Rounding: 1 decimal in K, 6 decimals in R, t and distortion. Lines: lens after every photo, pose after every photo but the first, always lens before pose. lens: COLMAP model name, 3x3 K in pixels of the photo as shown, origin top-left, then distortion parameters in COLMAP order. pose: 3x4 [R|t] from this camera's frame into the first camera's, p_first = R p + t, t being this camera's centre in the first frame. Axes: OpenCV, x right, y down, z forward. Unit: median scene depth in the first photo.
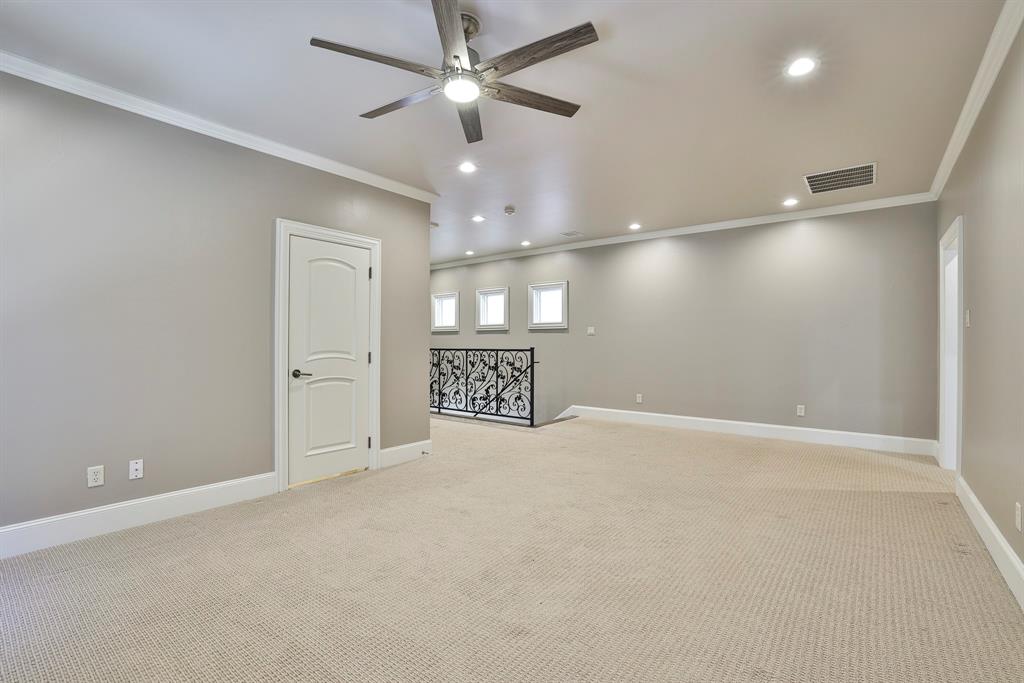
lens RADIAL K [[471.2, 0, 506.6], [0, 471.2, 344.0], [0, 0, 1]] dist [-0.049401, 0.018453]
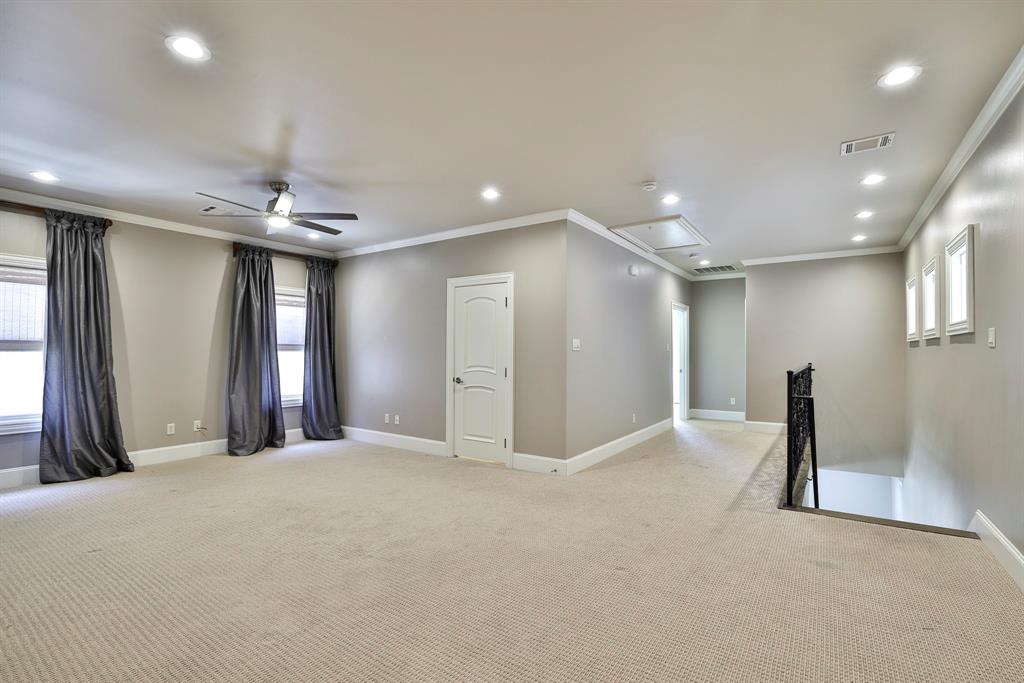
lens RADIAL K [[471.2, 0, 506.6], [0, 471.2, 344.0], [0, 0, 1]] dist [-0.049401, 0.018453]
pose [[0.070864, -0.016966, -0.997342, 0.959064], [-0.005364, 0.999834, -0.017390, -0.023732], [0.997472, 0.006582, 0.070761, 0.963847]]
